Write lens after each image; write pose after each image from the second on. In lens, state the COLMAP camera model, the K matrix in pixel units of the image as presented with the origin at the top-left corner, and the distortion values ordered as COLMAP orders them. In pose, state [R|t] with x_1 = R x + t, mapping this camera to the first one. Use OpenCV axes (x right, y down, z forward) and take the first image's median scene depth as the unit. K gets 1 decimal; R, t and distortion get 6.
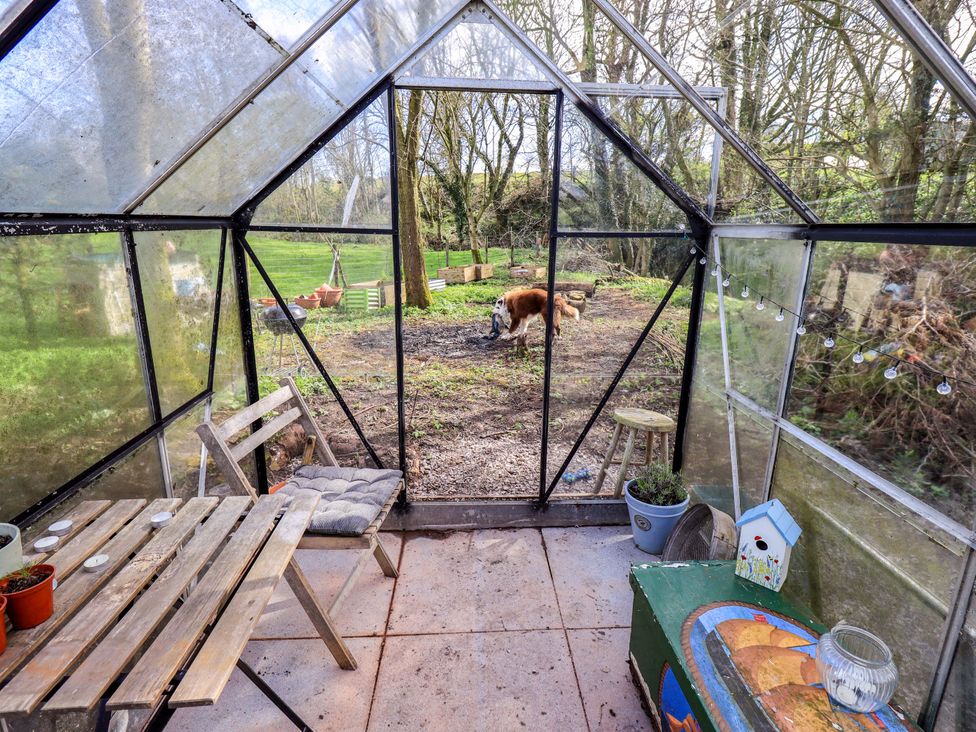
lens RADIAL K [[514.2, 0, 493.9], [0, 514.2, 359.1], [0, 0, 1]] dist [0.007482, -0.003088]
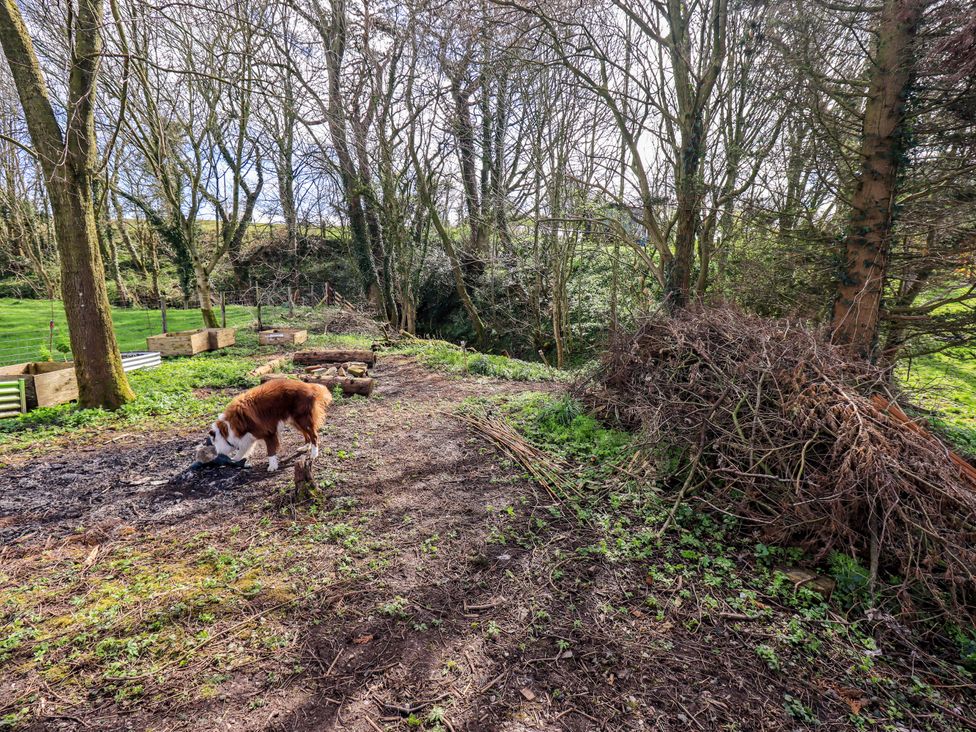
lens RADIAL K [[514.2, 0, 496.1], [0, 514.2, 355.5], [0, 0, 1]] dist [0.007482, -0.003088]
pose [[0.890251, -0.045548, 0.453188, -0.002105], [0.095820, 0.991449, -0.088583, -0.019528], [-0.445278, 0.122285, 0.887003, 0.074474]]
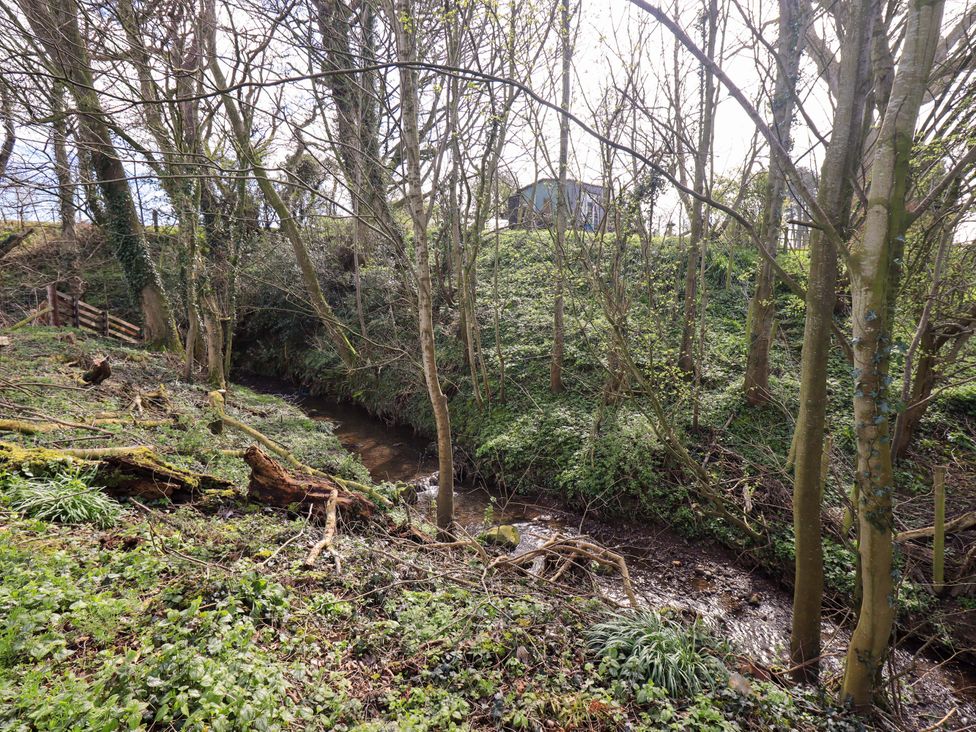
lens RADIAL K [[514.2, 0, 483.4], [0, 514.2, 363.0], [0, 0, 1]] dist [0.007482, -0.003088]
pose [[0.847492, -0.063776, 0.526963, 0.212260], [0.134779, 0.986075, -0.097420, -0.068269], [-0.513412, 0.153586, 0.844287, 0.330936]]
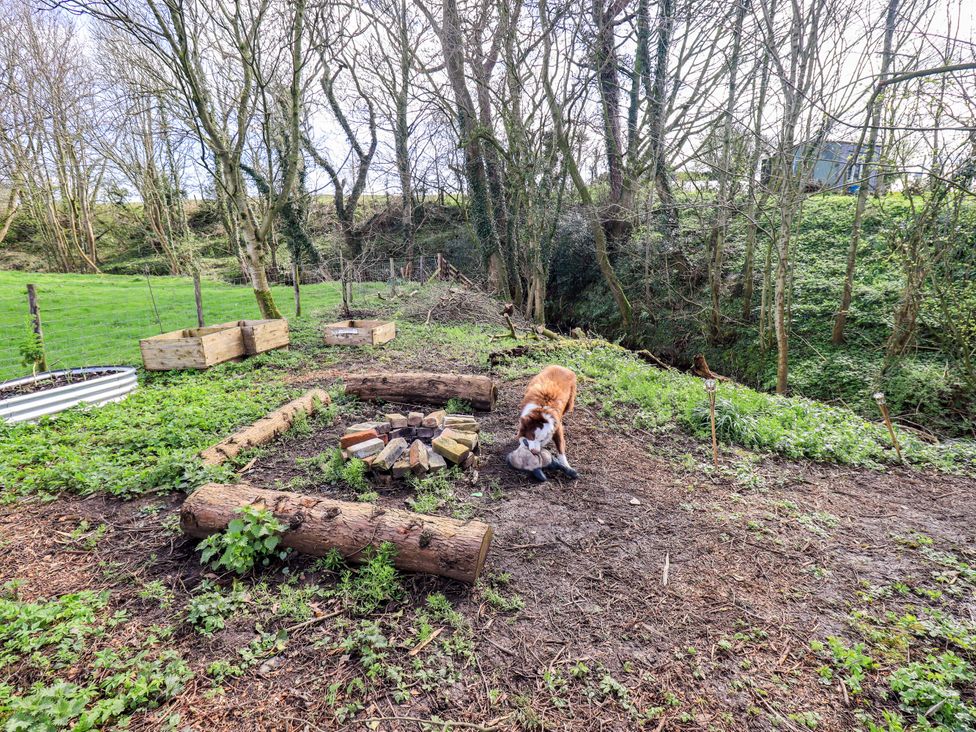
lens RADIAL K [[514.2, 0, 488.5], [0, 514.2, 361.2], [0, 0, 1]] dist [0.007482, -0.003088]
pose [[0.973728, -0.043353, 0.223551, 0.039612], [0.054534, 0.997538, -0.044082, -0.057641], [-0.221089, 0.055115, 0.973695, 0.241255]]
